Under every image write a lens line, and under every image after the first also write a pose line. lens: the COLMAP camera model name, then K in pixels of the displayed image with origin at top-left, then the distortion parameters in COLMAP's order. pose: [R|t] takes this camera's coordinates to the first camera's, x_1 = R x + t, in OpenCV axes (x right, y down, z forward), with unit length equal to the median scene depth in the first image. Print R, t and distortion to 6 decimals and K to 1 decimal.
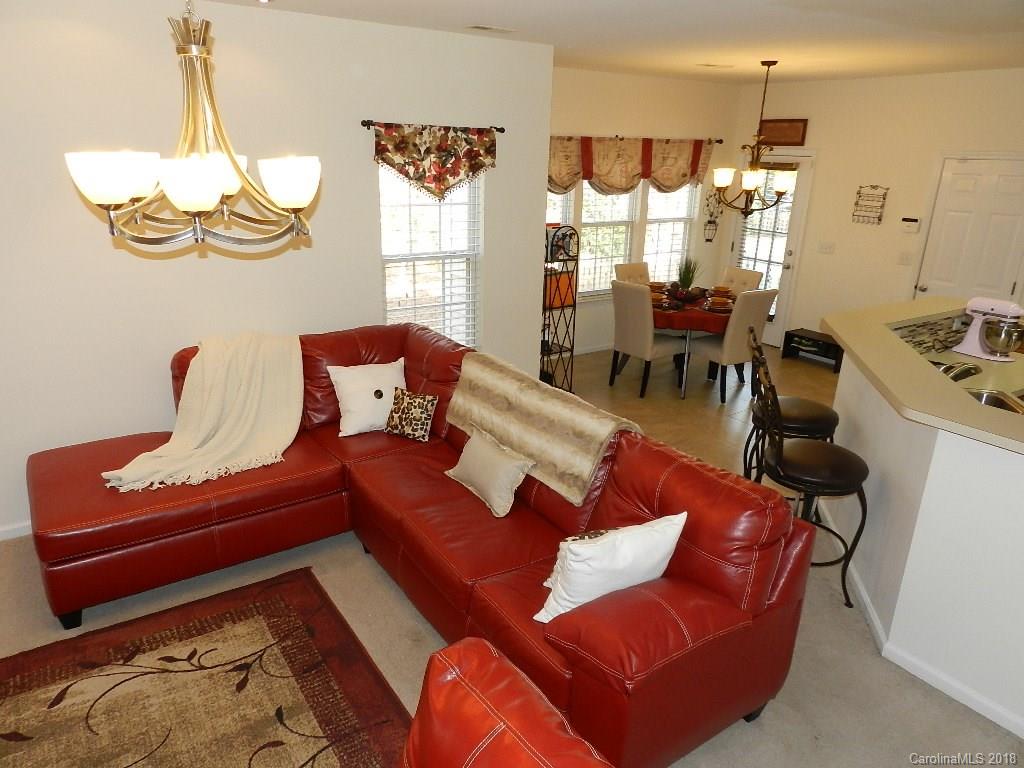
lens RADIAL K [[701.7, 0, 511.4], [0, 701.7, 385.8], [0, 0, 1]] dist [0.034179, -0.010032]
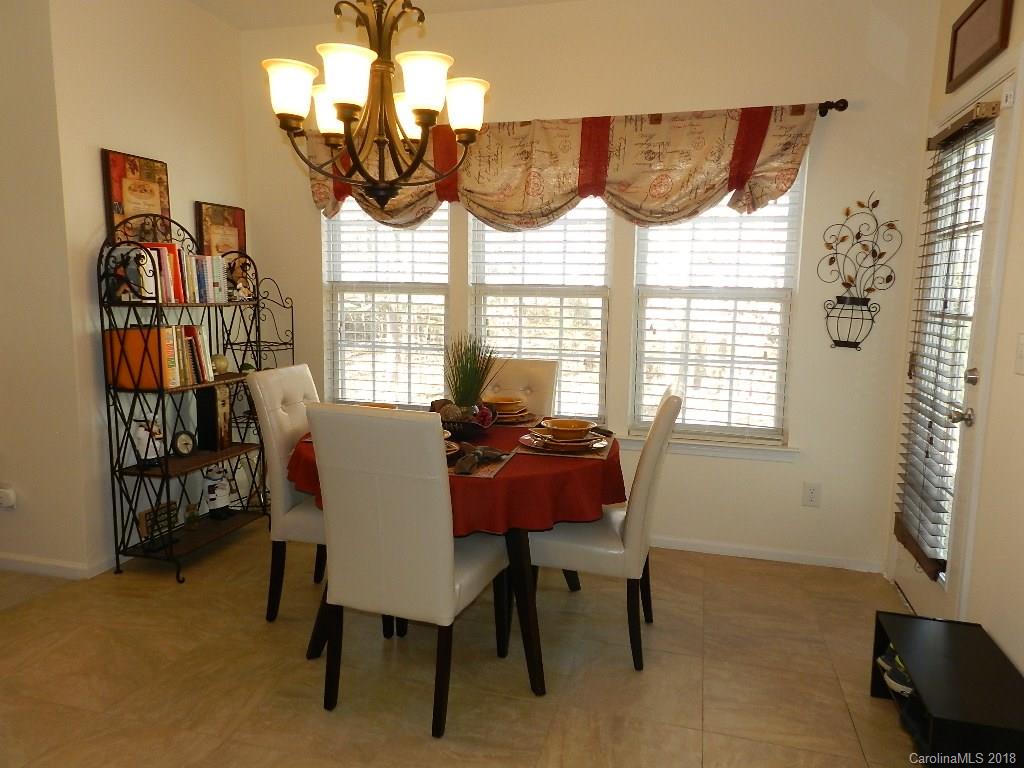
lens RADIAL K [[701.7, 0, 511.4], [0, 701.7, 385.8], [0, 0, 1]] dist [0.034179, -0.010032]
pose [[0.649147, 0.083633, -0.756052, 0.548174], [-0.246852, 0.963305, -0.105388, -0.105920], [0.719495, 0.255045, 0.645972, 0.697943]]
